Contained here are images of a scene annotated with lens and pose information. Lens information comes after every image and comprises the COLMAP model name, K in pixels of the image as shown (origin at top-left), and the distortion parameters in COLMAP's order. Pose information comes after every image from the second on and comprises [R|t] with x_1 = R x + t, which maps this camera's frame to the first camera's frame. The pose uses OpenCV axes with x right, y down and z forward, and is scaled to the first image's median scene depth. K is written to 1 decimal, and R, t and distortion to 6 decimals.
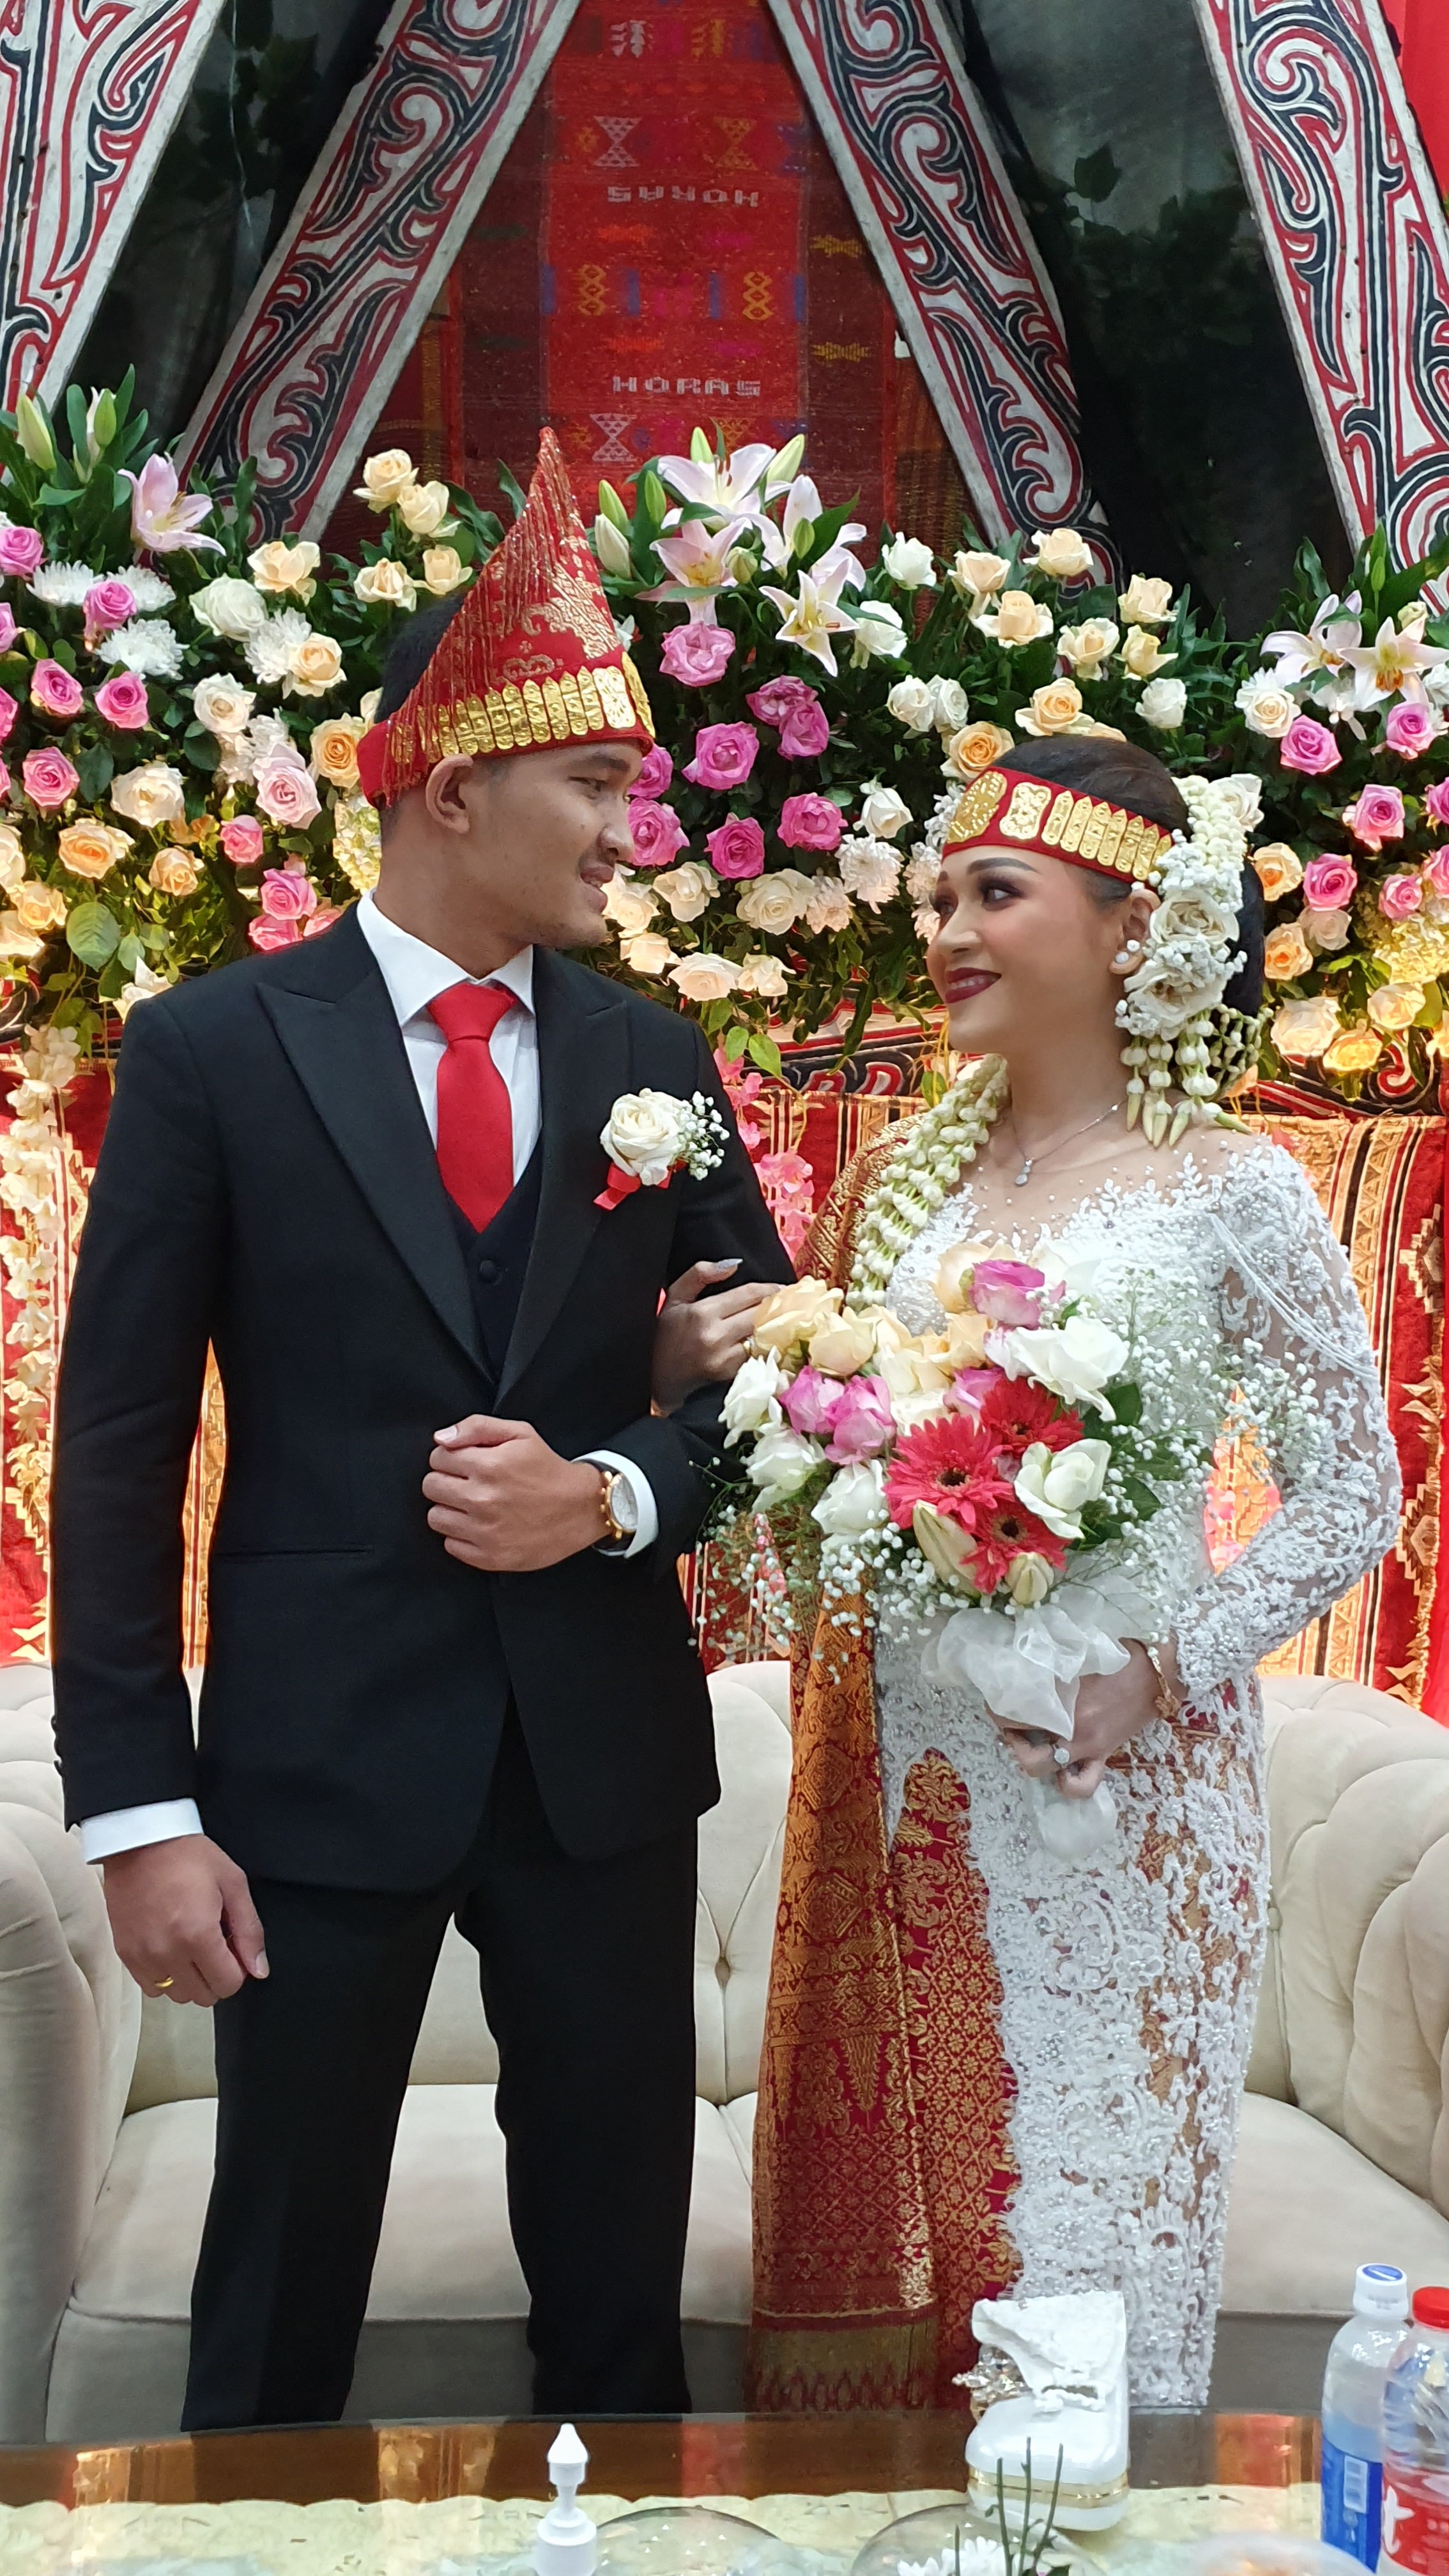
lens RADIAL K [[2509.4, 0, 739.2], [0, 2509.4, 1268.3], [0, 0, 1]] dist [-0.006103, 0.000000]
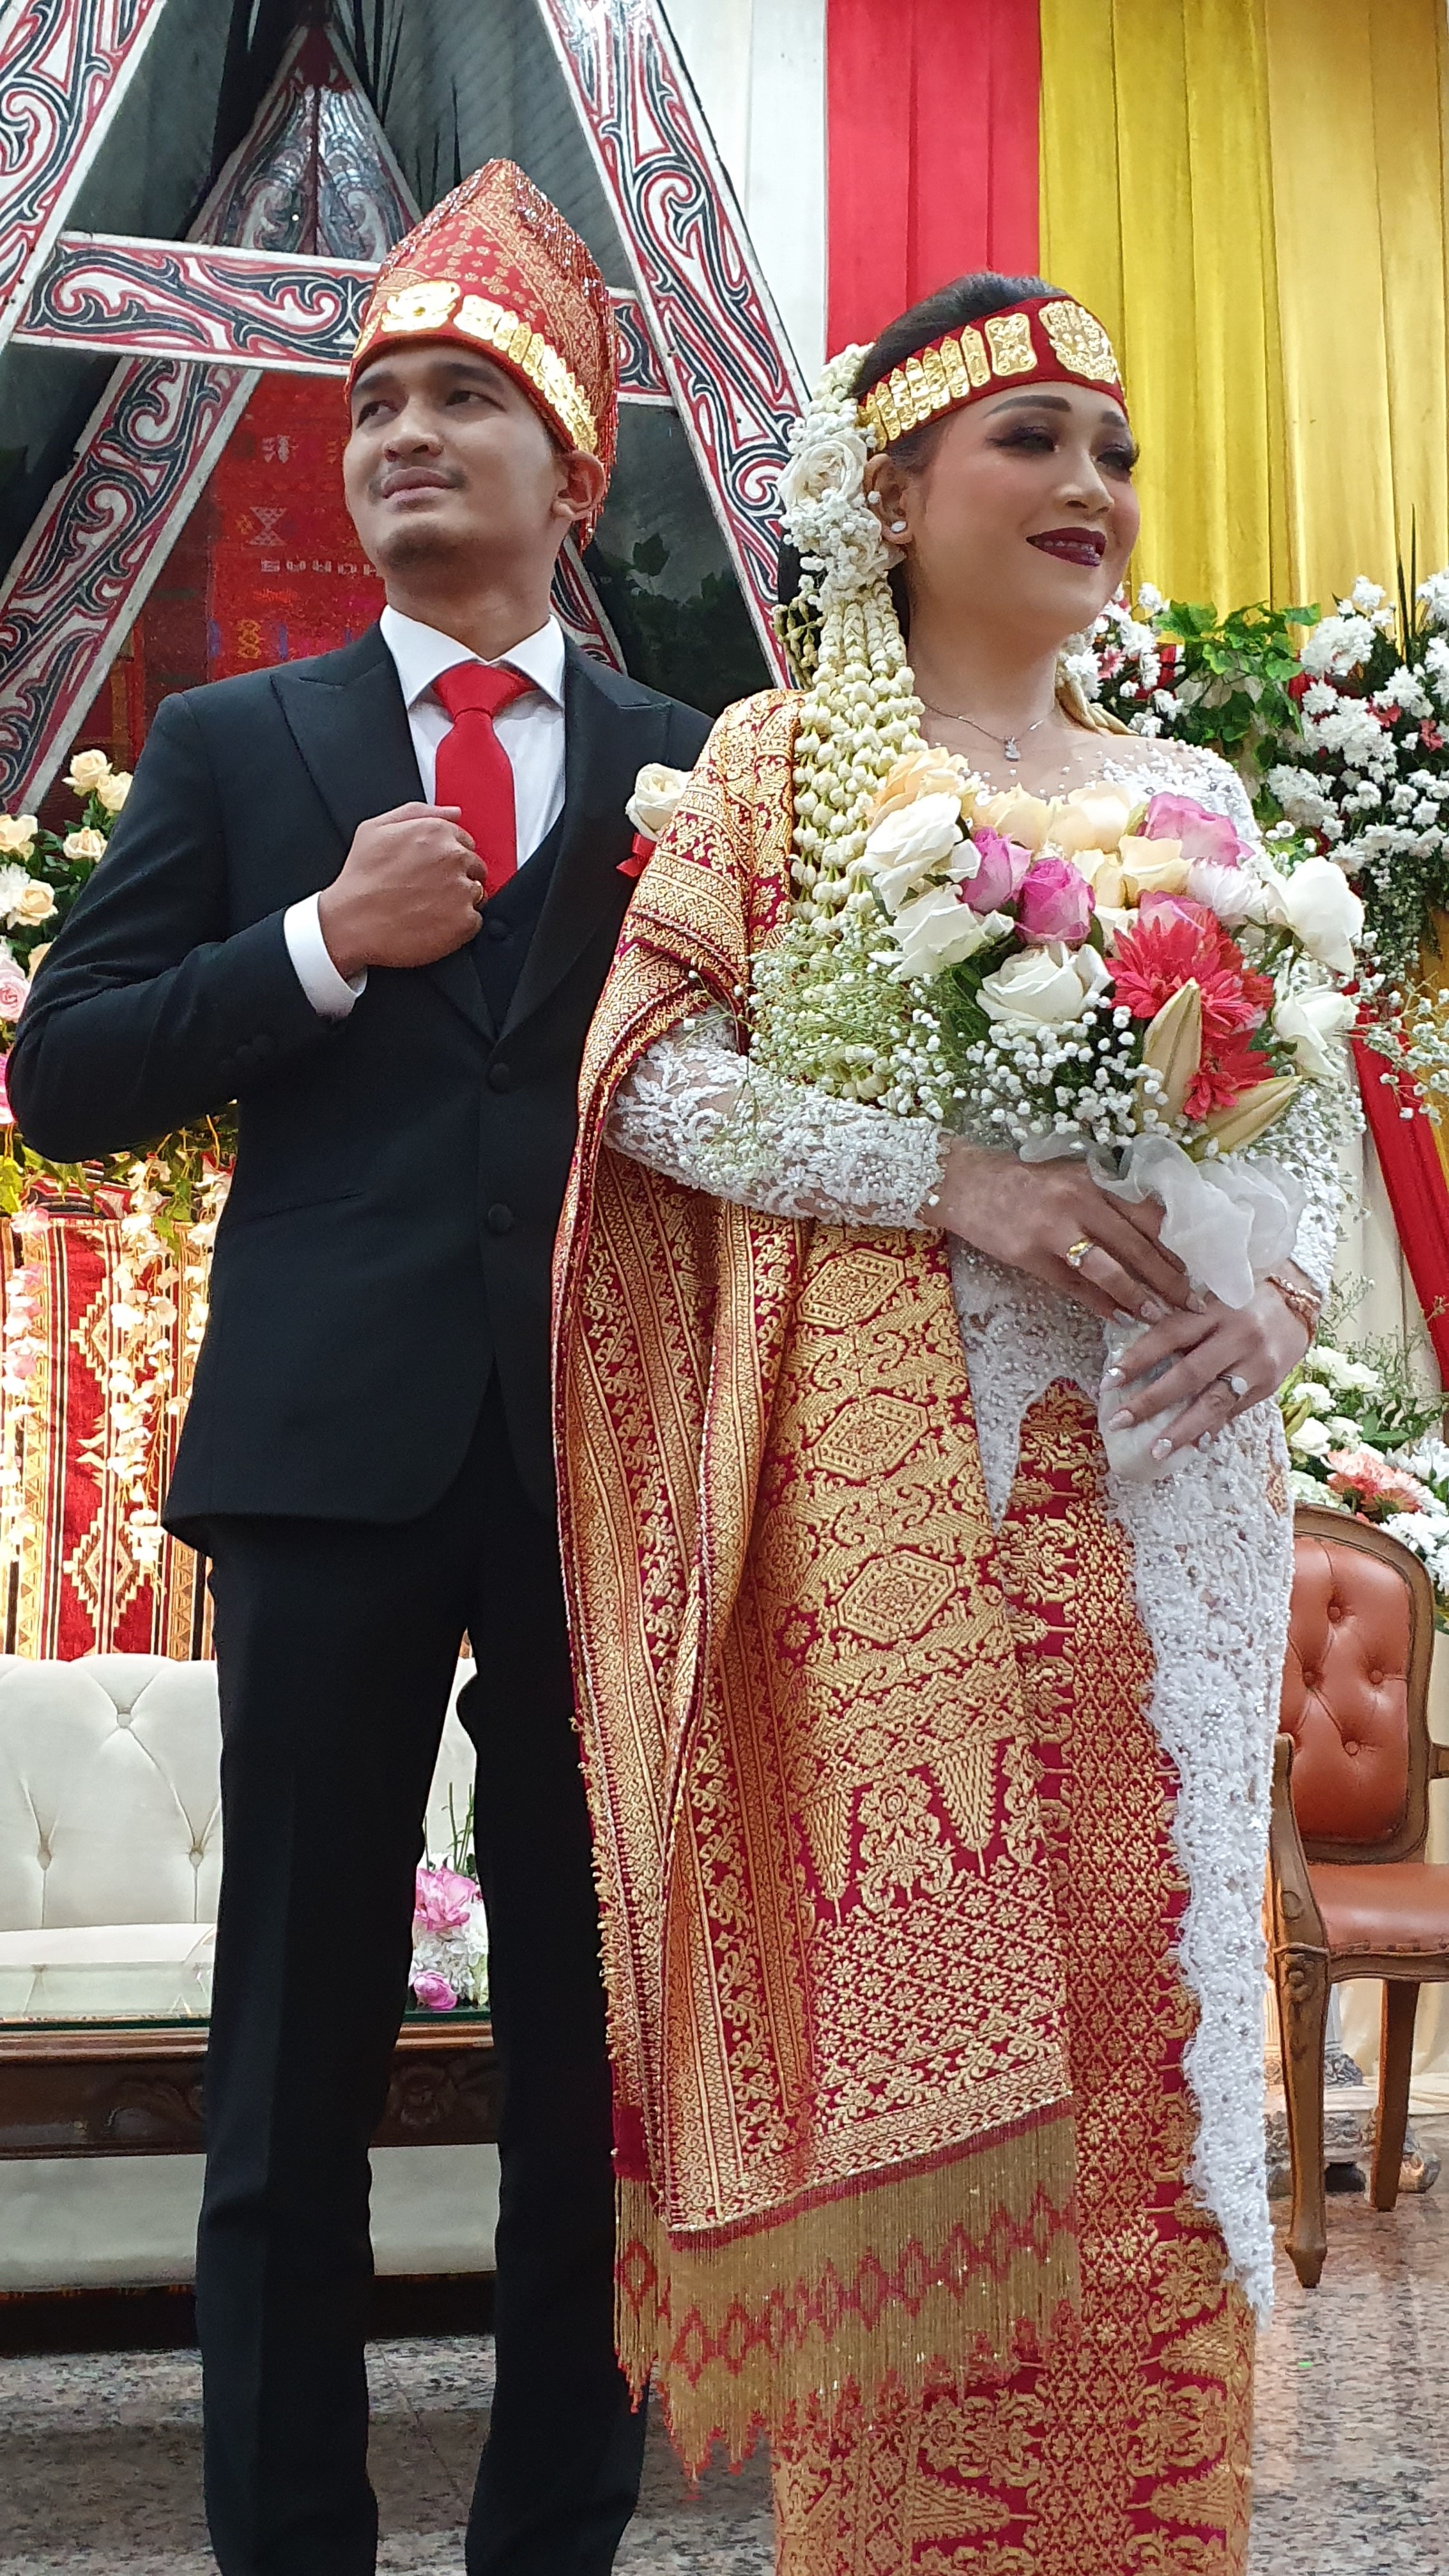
lens RADIAL K [[2693.9, 0, 740.7], [0, 2693.9, 1240.1], [0, 0, 1]] dist [0.009533, 0.000000]
pose [[0.993800, -0.016907, 0.109889, 0.039972], [0.033494, 0.987981, -0.150904, 0.147092], [-0.106017, 0.153649, 0.982422, -0.377221]]
